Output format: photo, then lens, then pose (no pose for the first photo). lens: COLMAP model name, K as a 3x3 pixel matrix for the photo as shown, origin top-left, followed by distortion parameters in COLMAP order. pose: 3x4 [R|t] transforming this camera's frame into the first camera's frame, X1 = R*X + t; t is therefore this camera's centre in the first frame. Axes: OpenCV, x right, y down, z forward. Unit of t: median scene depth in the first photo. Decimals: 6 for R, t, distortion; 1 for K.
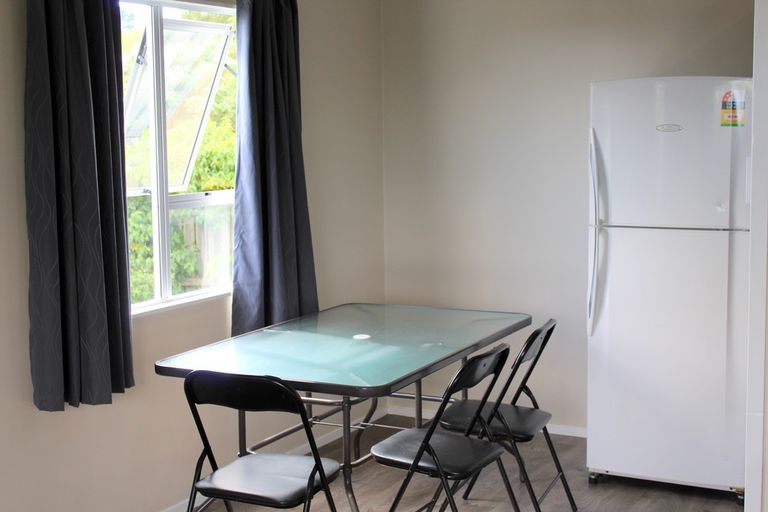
lens RADIAL K [[1006.9, 0, 384.0], [0, 1006.9, 256.0], [0, 0, 1]] dist [-0.123152, 0.009265]
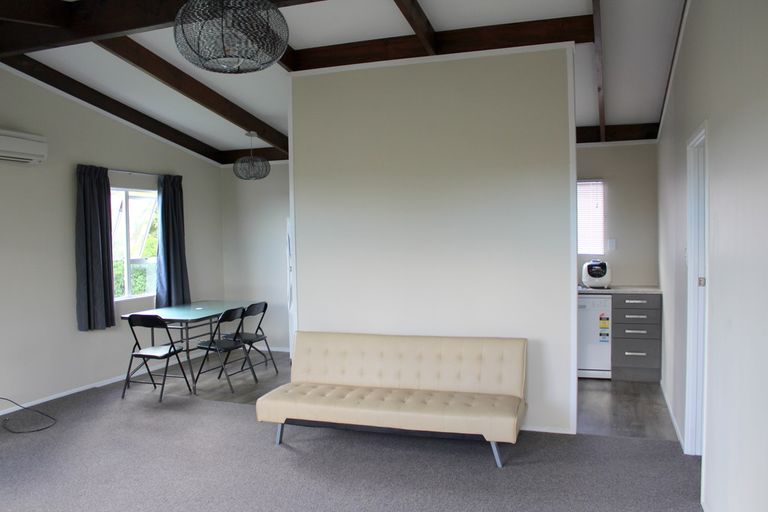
lens RADIAL K [[645.8, 0, 384.0], [0, 645.8, 256.0], [0, 0, 1]] dist [-0.005710, -0.002750]
pose [[0.994465, -0.005808, 0.104907, 0.316991], [0.011850, 0.998300, -0.057065, 0.042728], [-0.104398, 0.057992, 0.992843, -0.909357]]
